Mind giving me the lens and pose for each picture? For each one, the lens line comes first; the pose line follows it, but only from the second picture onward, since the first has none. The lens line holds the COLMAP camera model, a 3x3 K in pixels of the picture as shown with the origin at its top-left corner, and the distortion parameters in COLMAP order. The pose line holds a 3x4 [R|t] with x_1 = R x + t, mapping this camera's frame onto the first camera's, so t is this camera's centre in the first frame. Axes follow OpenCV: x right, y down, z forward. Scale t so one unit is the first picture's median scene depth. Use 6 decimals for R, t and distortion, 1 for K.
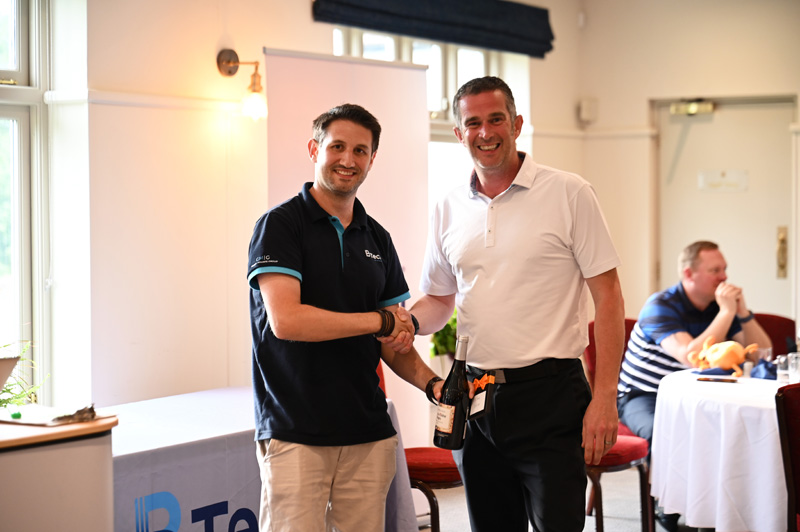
lens RADIAL K [[1606.8, 0, 406.8], [0, 1606.8, 270.3], [0, 0, 1]] dist [-0.009569, 0.000000]
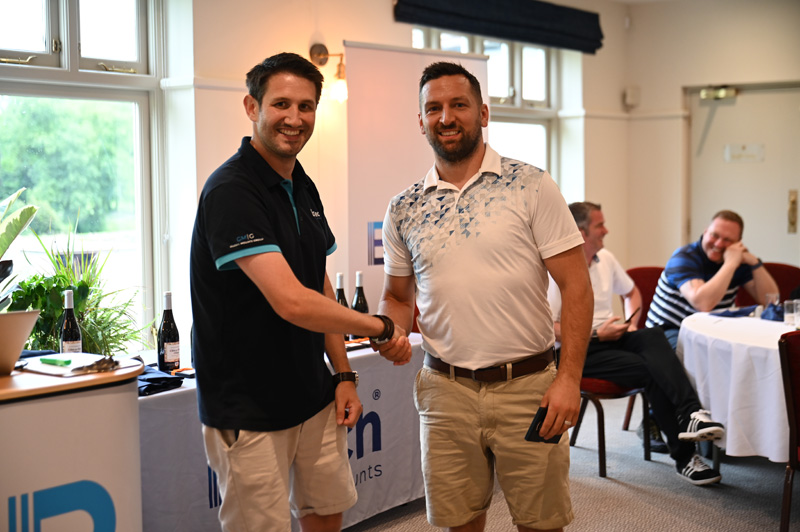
lens RADIAL K [[1152.8, 0, 396.0], [0, 1152.8, 262.4], [0, 0, 1]] dist [0.003069, 0.000000]
pose [[0.994304, 0.004113, -0.106499, 0.039180], [-0.000601, 0.999456, 0.032984, -0.001935], [0.106577, -0.032732, 0.993766, 0.138554]]
